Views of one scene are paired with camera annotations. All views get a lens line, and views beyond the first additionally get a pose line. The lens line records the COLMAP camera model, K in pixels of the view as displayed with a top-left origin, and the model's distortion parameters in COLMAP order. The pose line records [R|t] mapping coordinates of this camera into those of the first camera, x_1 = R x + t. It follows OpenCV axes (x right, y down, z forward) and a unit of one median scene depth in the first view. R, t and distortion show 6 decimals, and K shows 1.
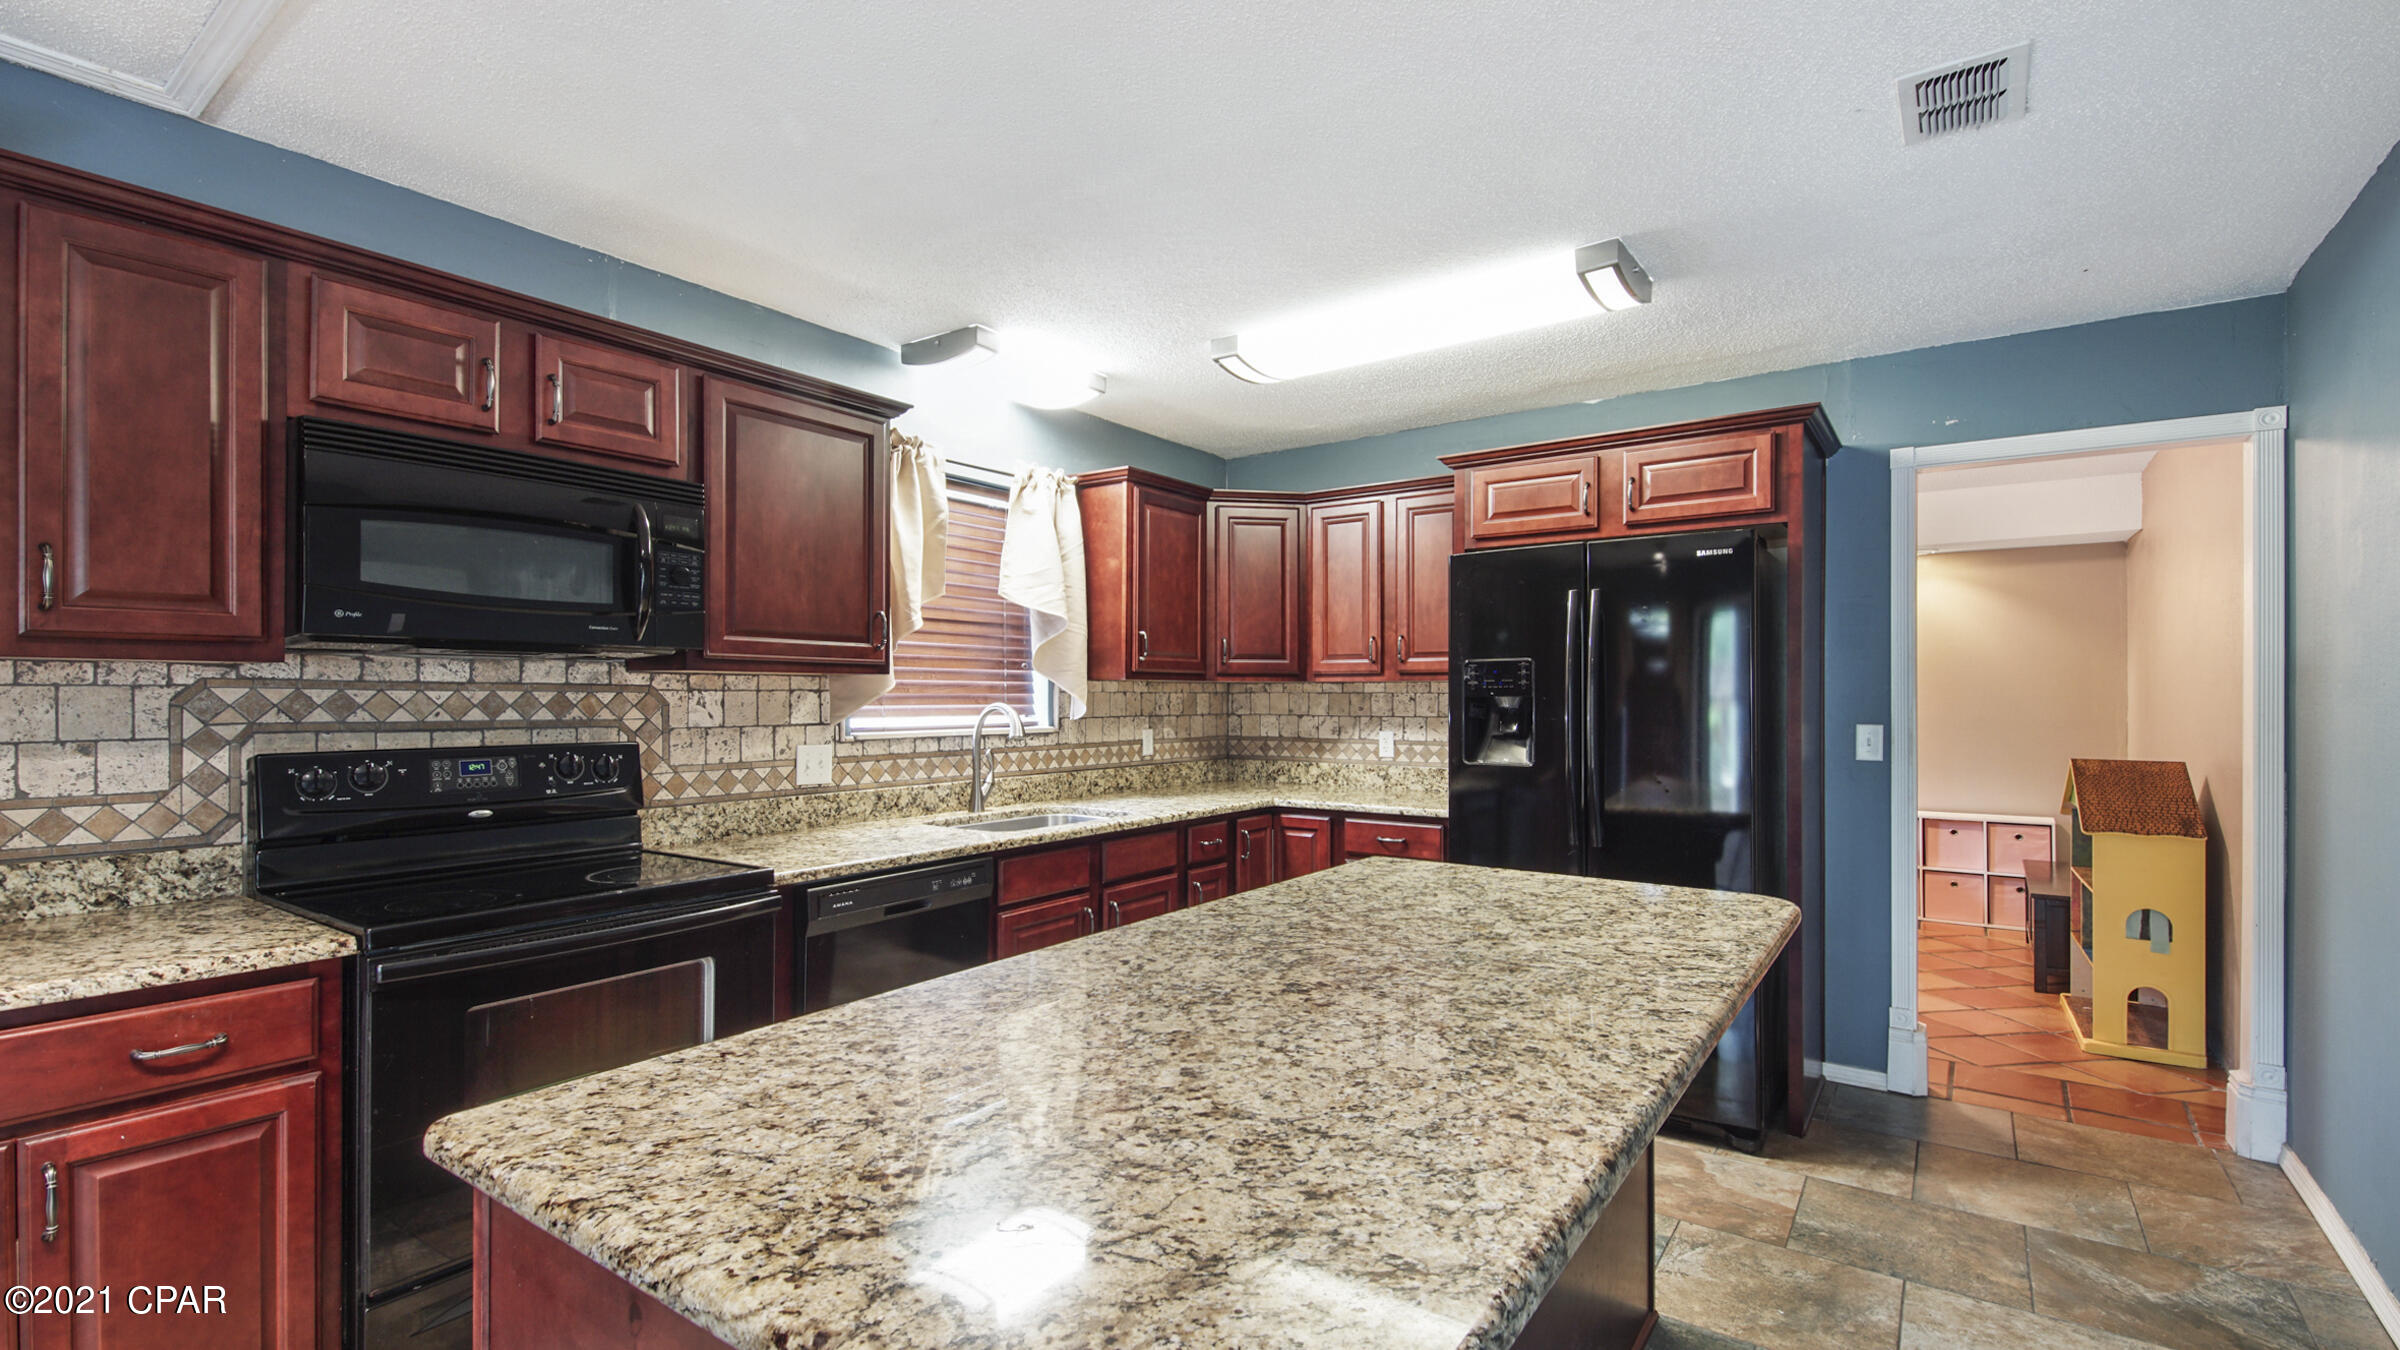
lens RADIAL K [[1066.1, 0, 1186.6], [0, 1066.1, 690.0], [0, 0, 1]] dist [0.018266, -0.000131]
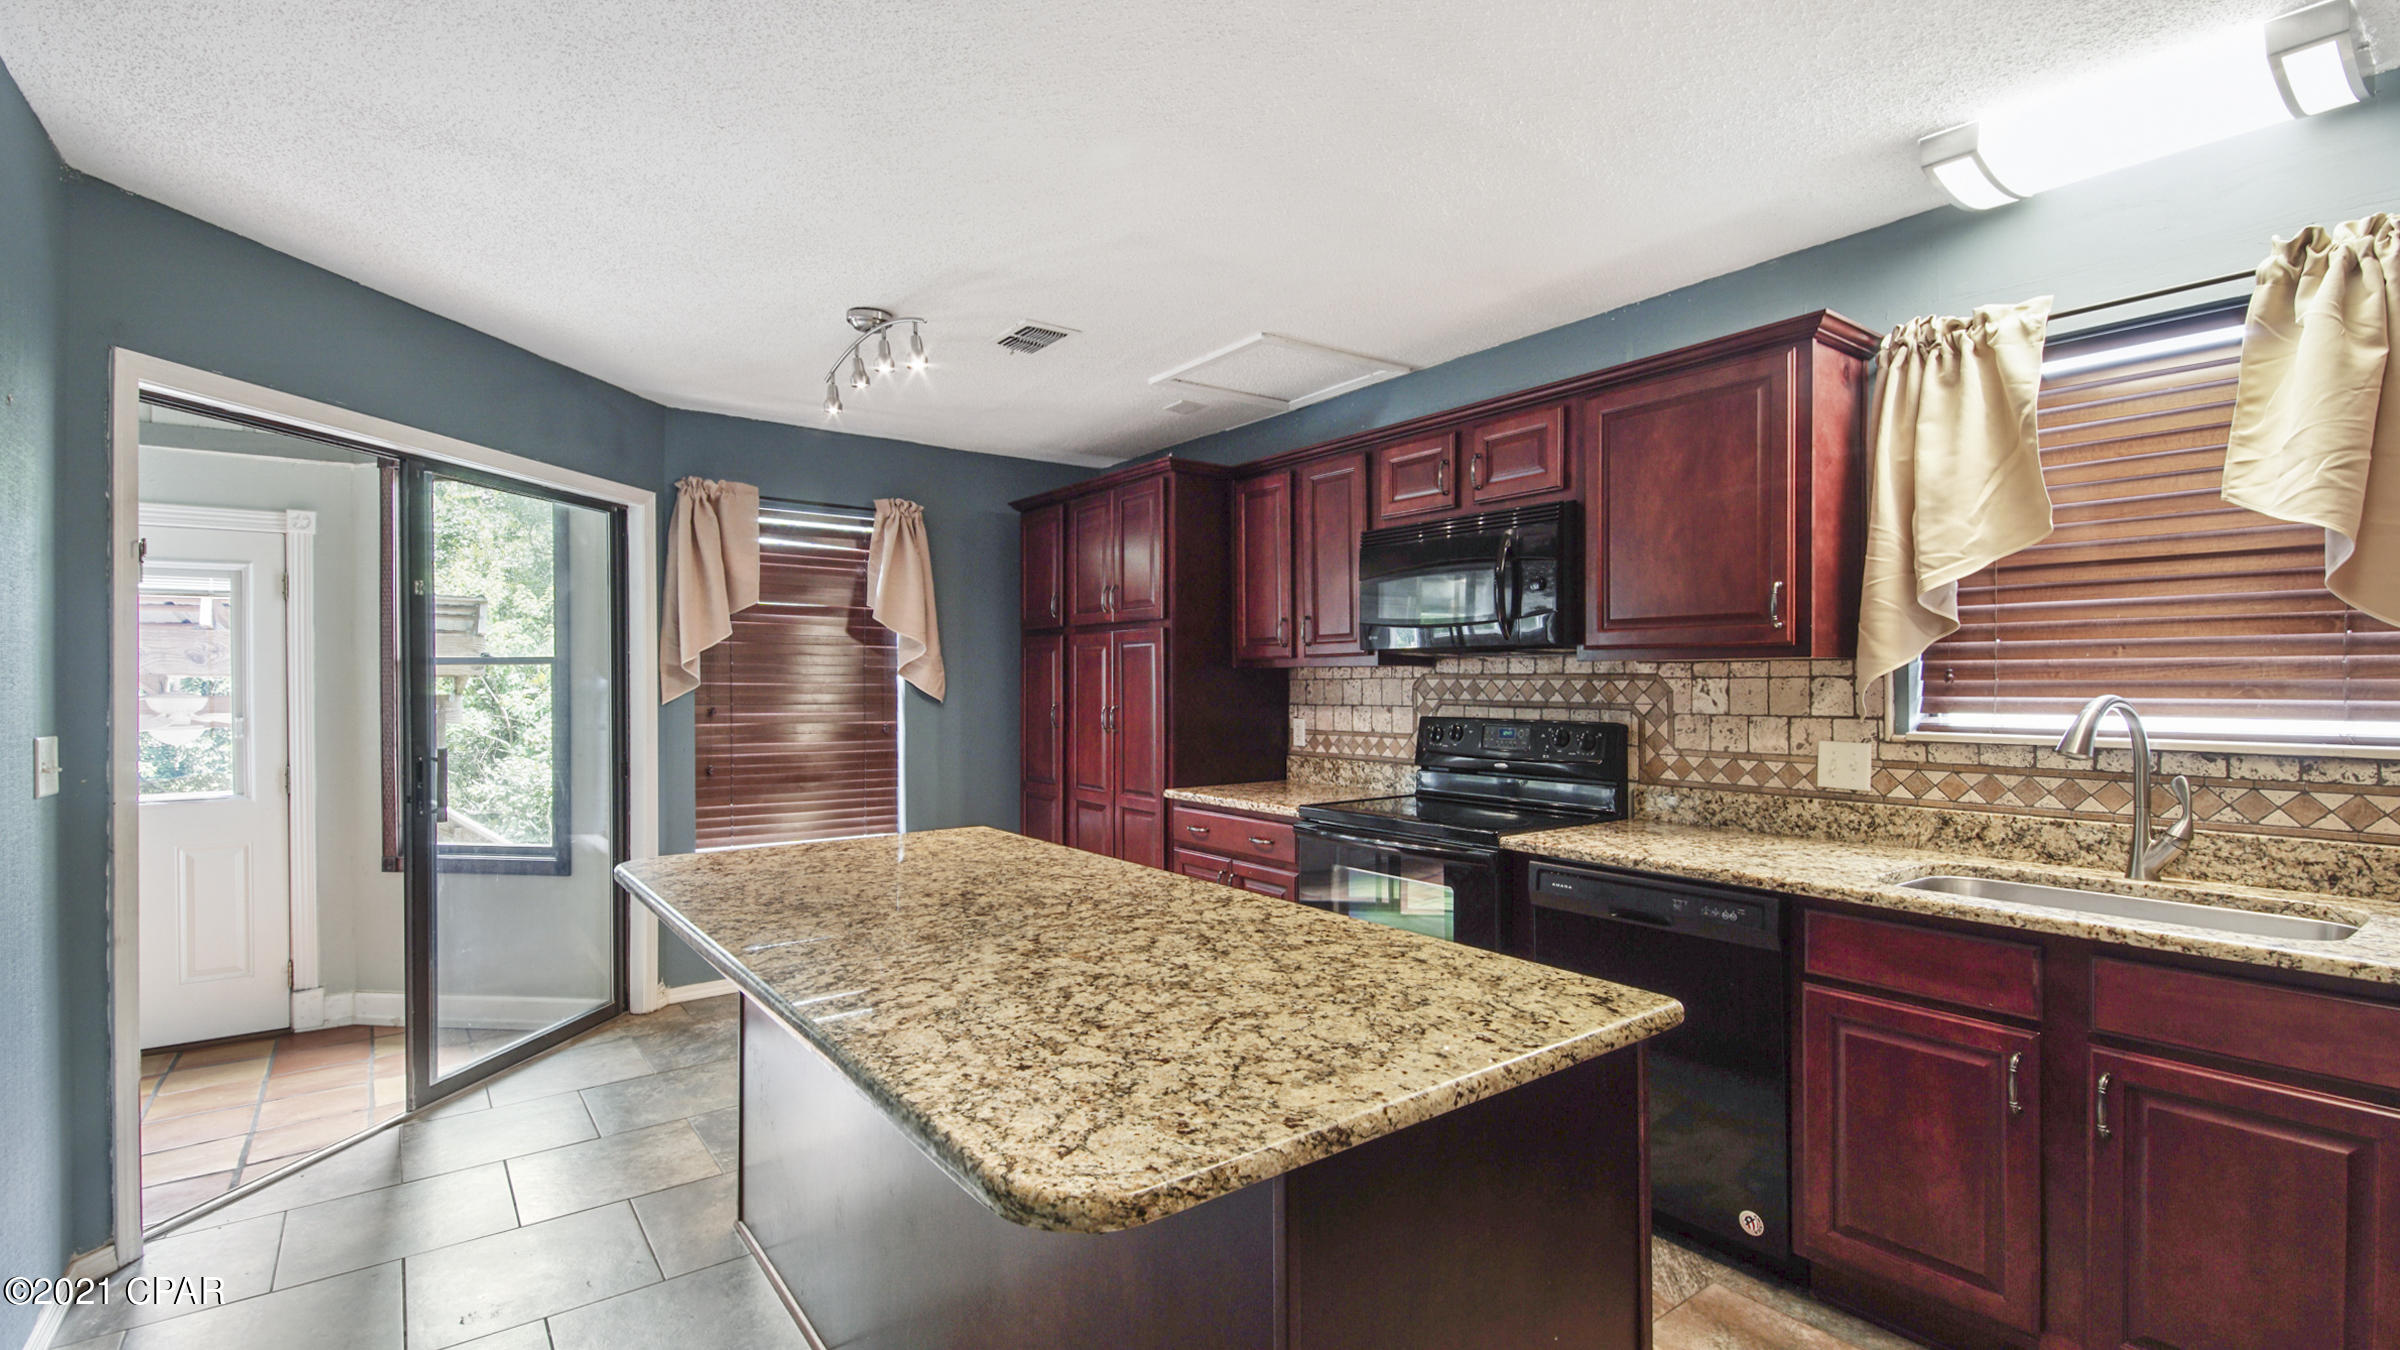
lens RADIAL K [[1066.1, 0, 1186.6], [0, 1066.1, 690.0], [0, 0, 1]] dist [0.018266, -0.000131]
pose [[-0.313395, 0.007371, -0.949594, 0.666099], [0.007122, 0.999960, 0.005412, 0.002764], [0.949596, -0.005067, -0.313435, 0.847237]]
